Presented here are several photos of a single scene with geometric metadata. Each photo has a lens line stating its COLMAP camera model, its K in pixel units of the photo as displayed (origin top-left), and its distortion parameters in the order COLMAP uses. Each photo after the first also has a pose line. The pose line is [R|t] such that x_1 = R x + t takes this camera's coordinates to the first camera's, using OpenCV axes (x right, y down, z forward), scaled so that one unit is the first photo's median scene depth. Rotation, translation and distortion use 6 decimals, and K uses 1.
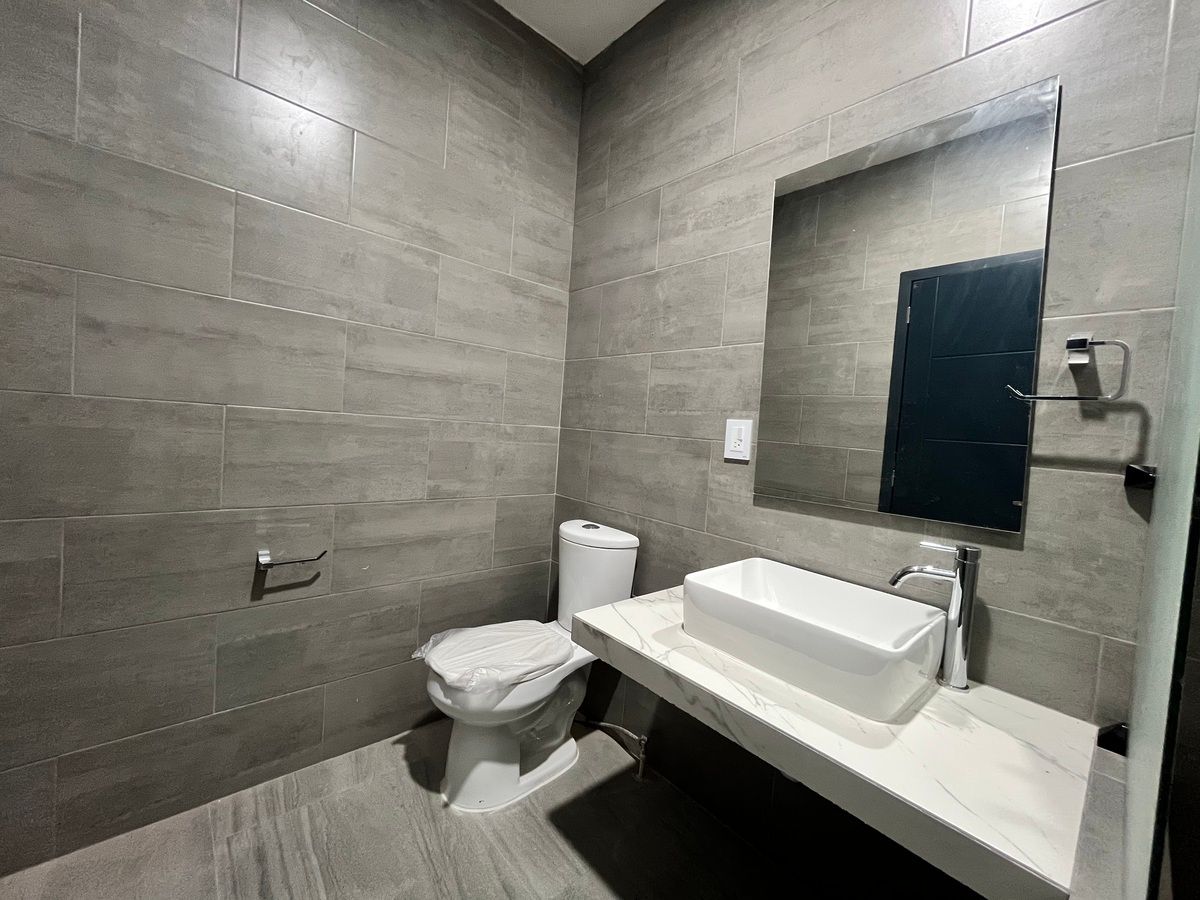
lens RADIAL K [[485.3, 0, 599.4], [0, 485.3, 445.0], [0, 0, 1]] dist [-0.001810, 0.000452]
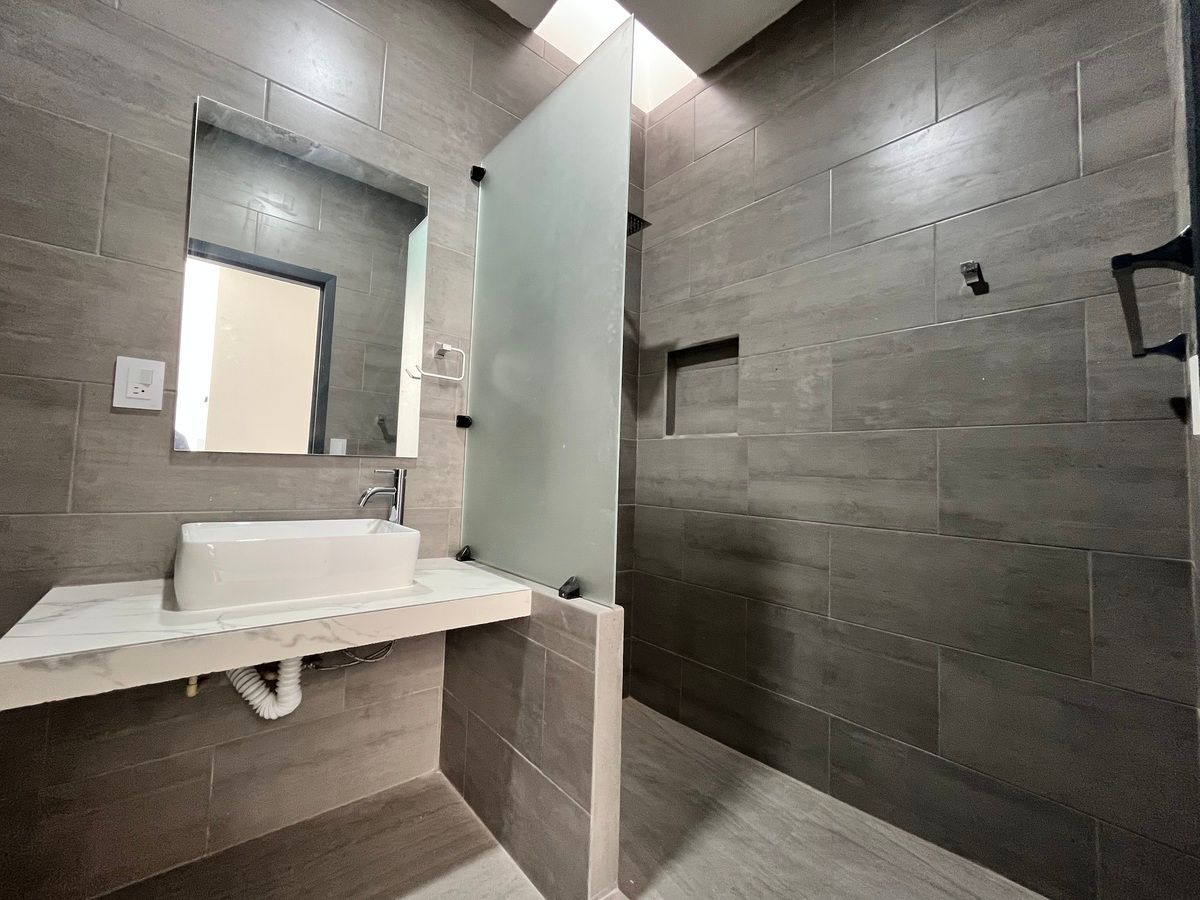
lens RADIAL K [[485.3, 0, 599.4], [0, 485.3, 445.0], [0, 0, 1]] dist [-0.001810, 0.000452]
pose [[0.019405, -0.018779, 0.999635, -0.498336], [-0.005153, 0.999808, 0.018882, 0.070057], [-0.999798, -0.005517, 0.019304, 0.235609]]
